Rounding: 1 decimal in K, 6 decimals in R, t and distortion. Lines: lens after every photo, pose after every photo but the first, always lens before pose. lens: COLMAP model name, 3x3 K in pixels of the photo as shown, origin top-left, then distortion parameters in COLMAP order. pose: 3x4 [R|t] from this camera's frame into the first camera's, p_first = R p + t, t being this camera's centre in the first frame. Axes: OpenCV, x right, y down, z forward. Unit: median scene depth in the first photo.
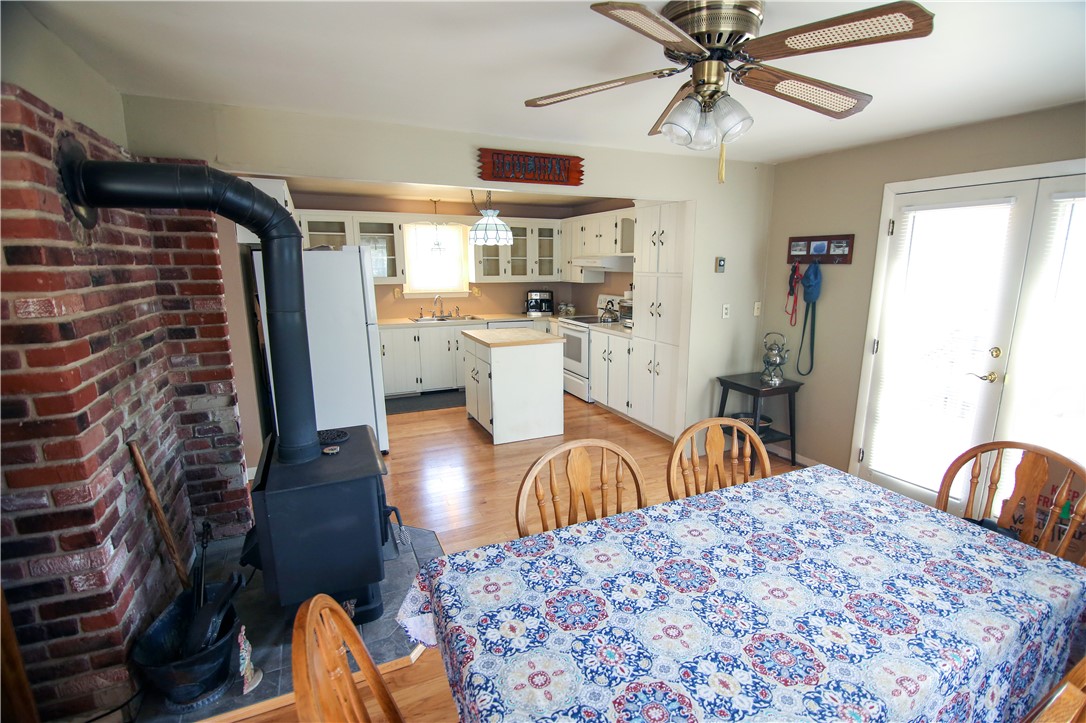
lens RADIAL K [[502.7, 0, 566.7], [0, 502.7, 369.2], [0, 0, 1]] dist [-0.012668, -0.004706]
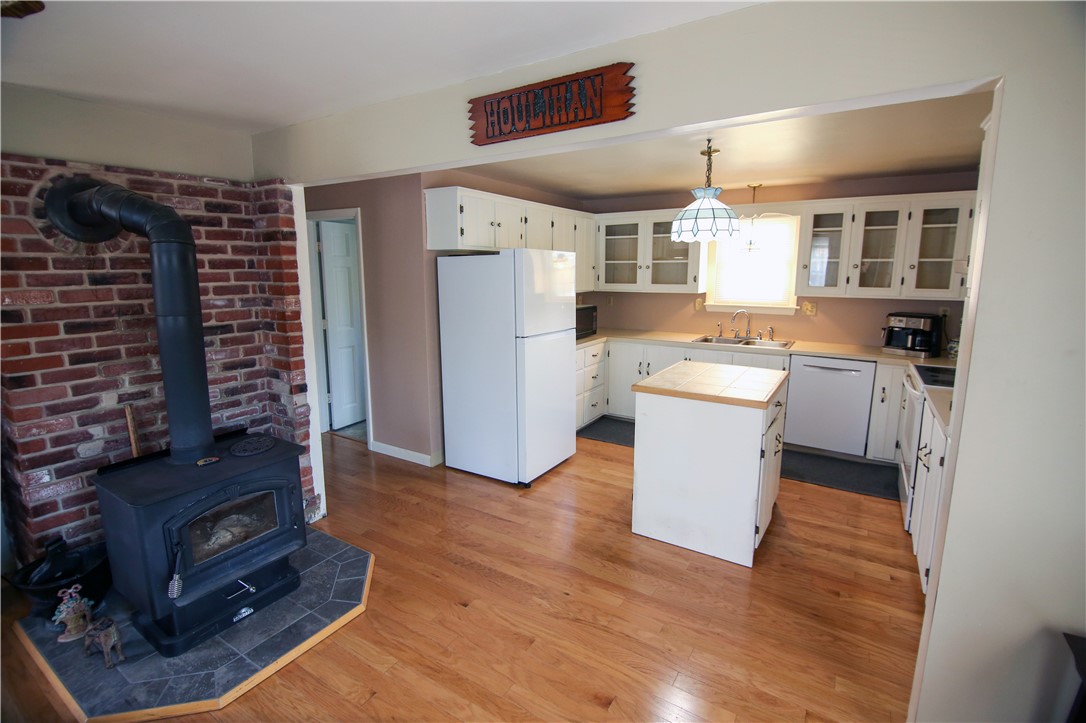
lens RADIAL K [[502.7, 0, 544.3], [0, 502.7, 359.5], [0, 0, 1]] dist [-0.012668, -0.004706]
pose [[0.536357, 0.148919, -0.830749, 0.493969], [-0.172833, 0.982831, 0.064595, -0.154409], [0.826105, 0.108935, 0.552886, 0.741159]]
